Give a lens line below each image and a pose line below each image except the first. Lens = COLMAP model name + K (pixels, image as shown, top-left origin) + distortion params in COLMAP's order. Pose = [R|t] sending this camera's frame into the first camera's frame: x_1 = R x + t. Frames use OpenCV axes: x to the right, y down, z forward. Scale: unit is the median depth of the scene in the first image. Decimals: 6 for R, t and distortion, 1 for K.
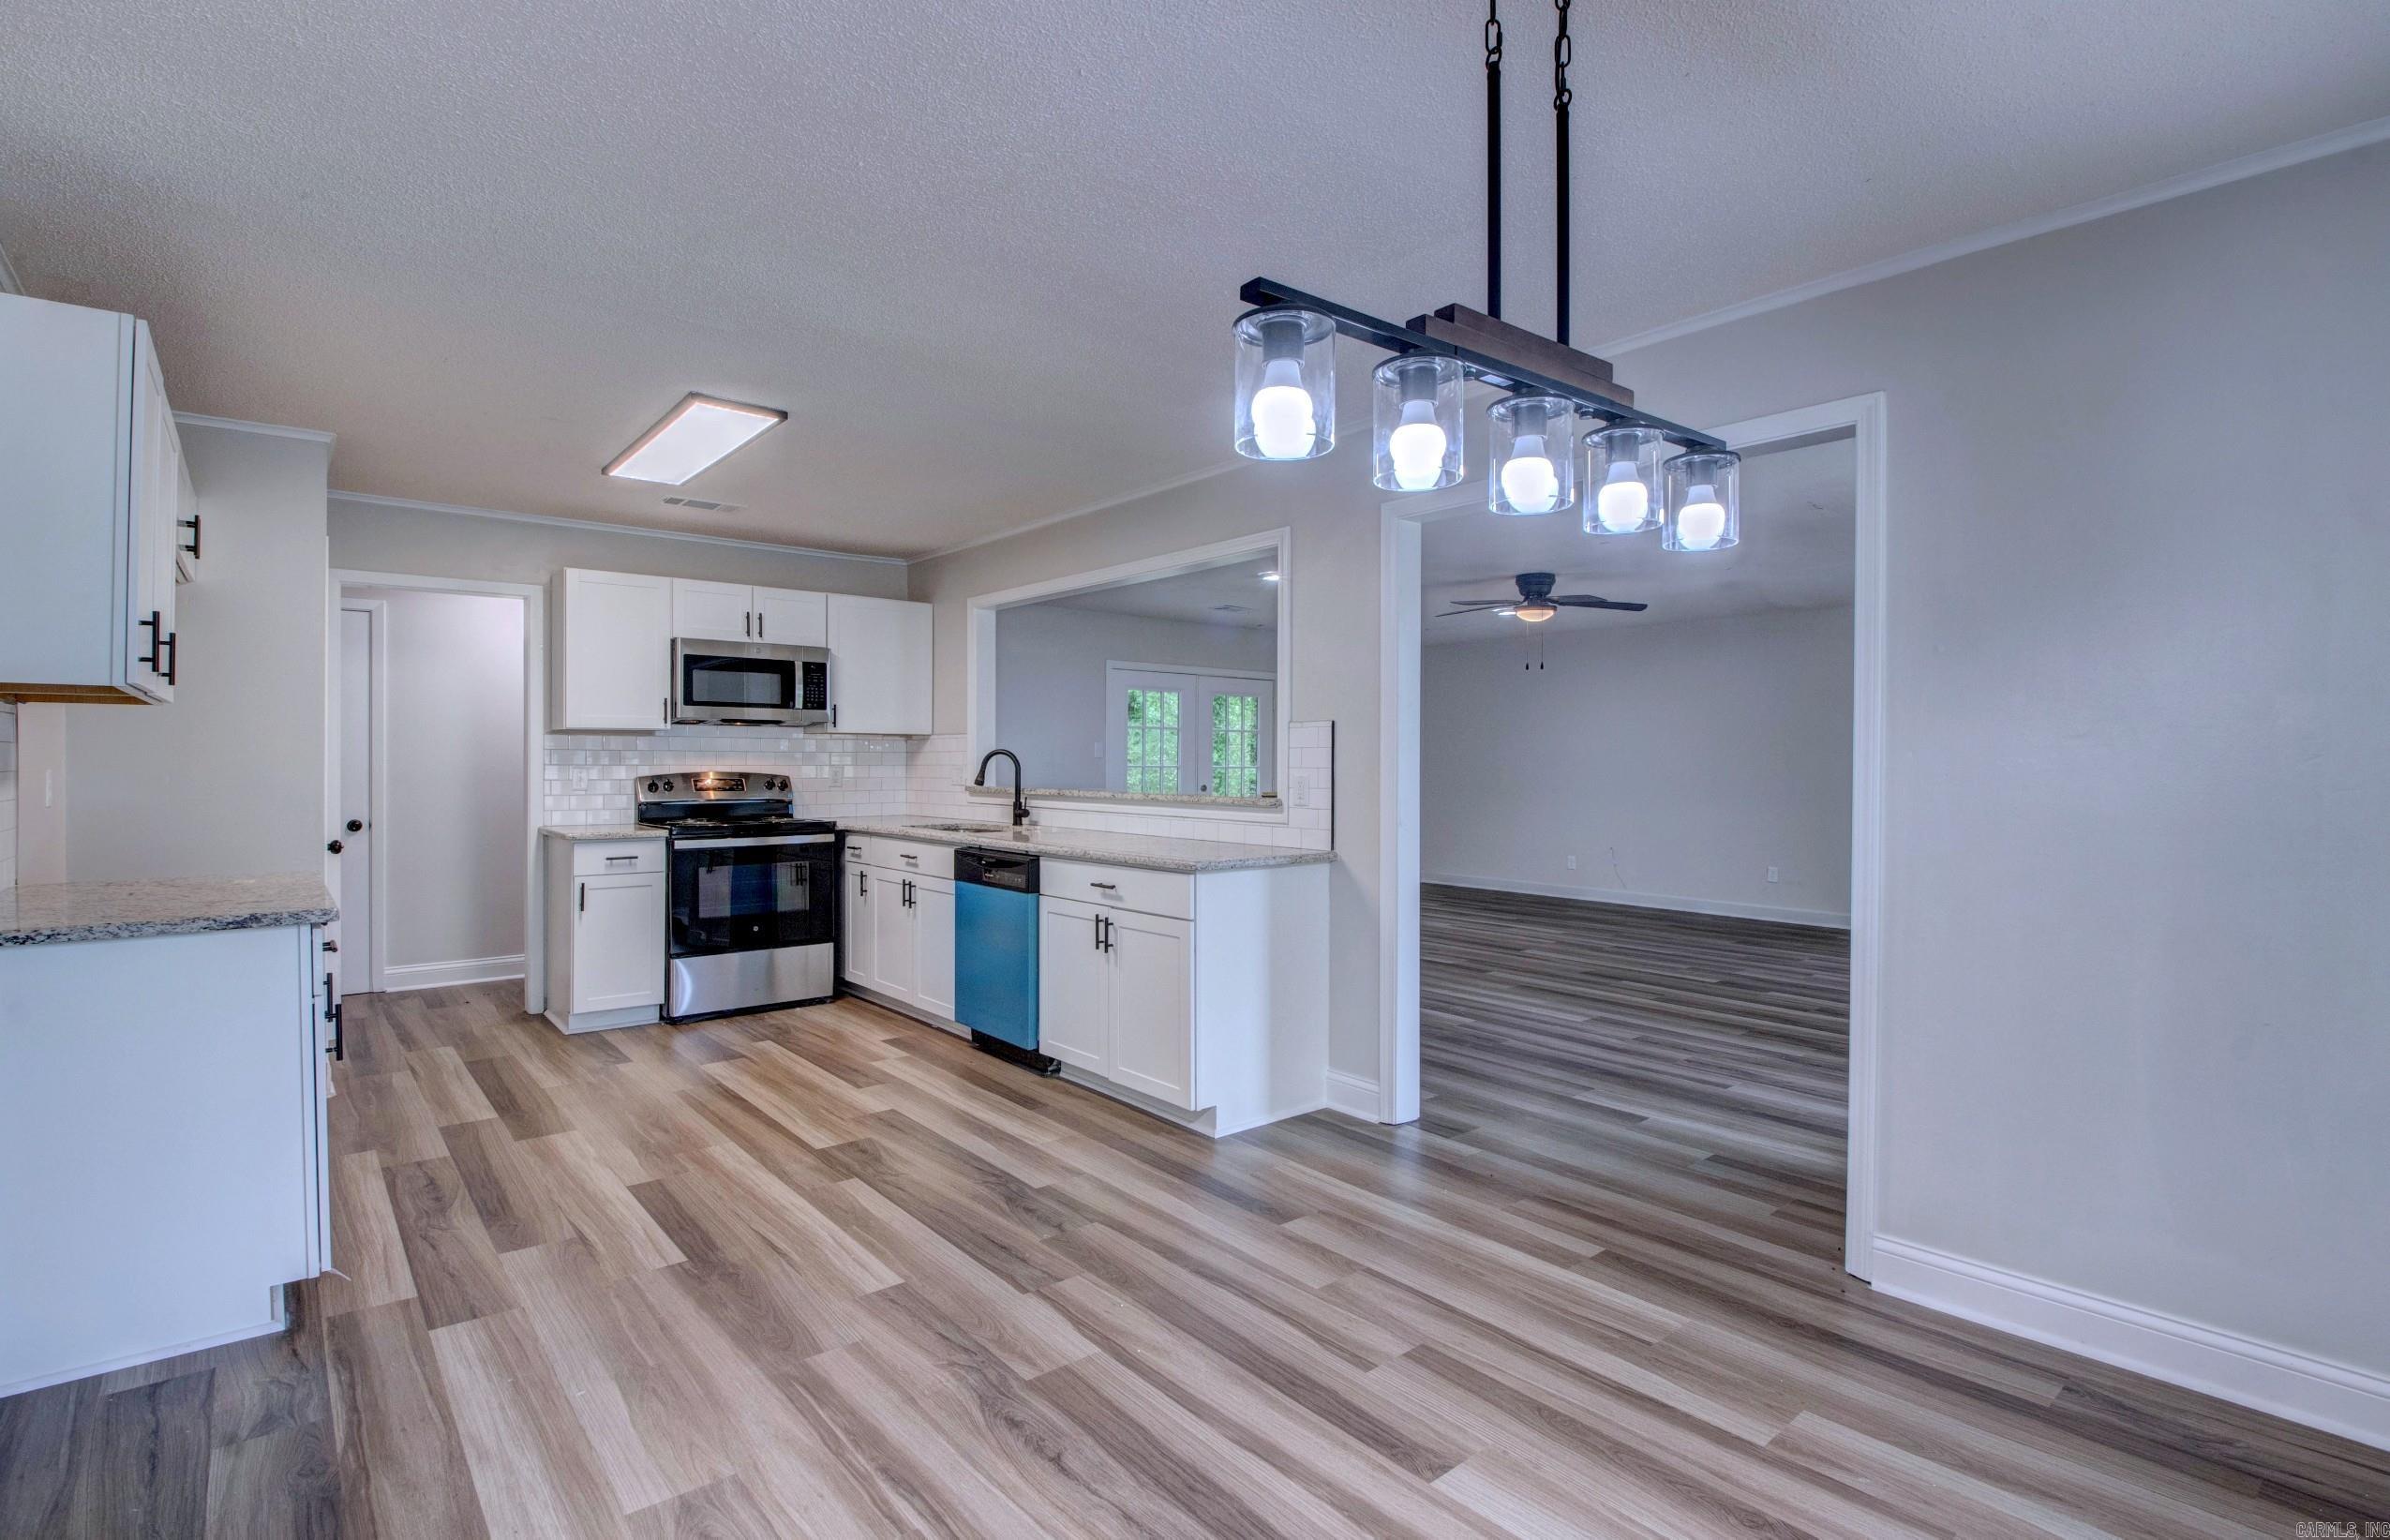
lens RADIAL K [[1117.4, 0, 1188.7], [0, 1117.4, 758.3], [0, 0, 1]] dist [0.024845, -0.037974]
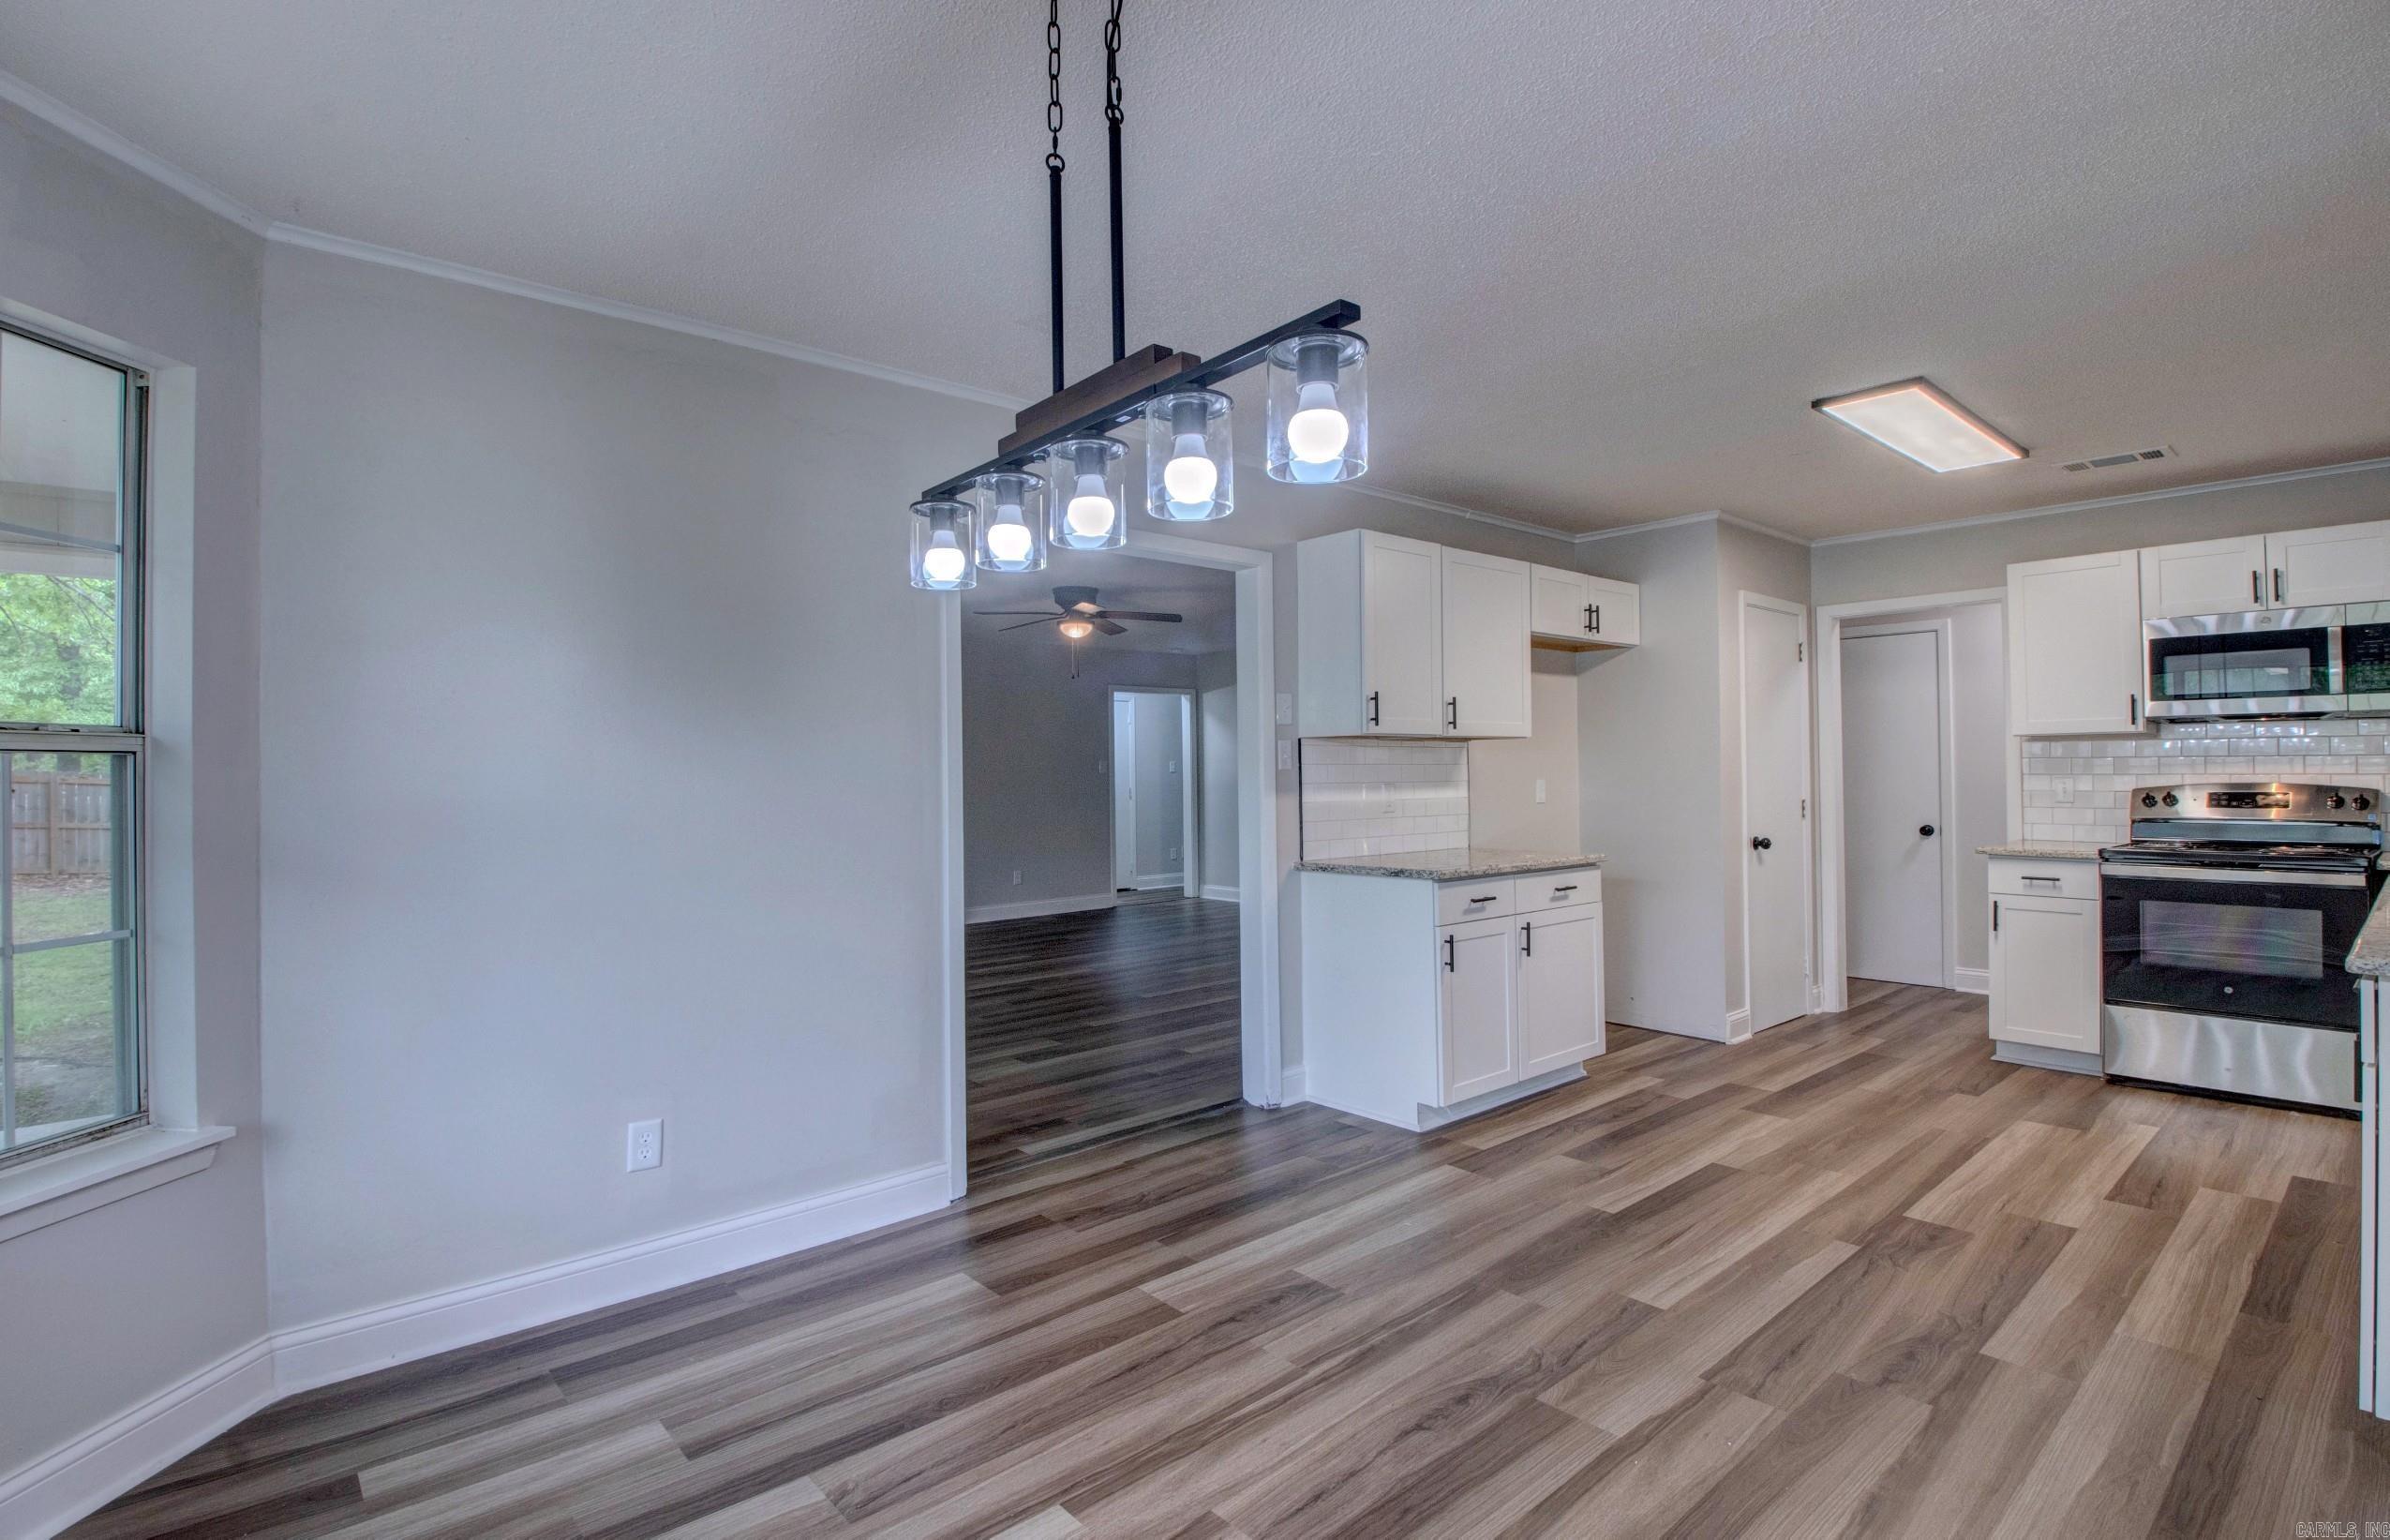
lens RADIAL K [[1127.6, 0, 1177.1], [0, 1127.6, 756.3], [0, 0, 1]] dist [-0.001791, -0.015686]
pose [[0.018943, -0.016368, -0.999687, 0.381103], [0.010251, 0.999817, -0.016176, -0.001420], [0.999768, -0.009941, 0.019107, 0.297073]]
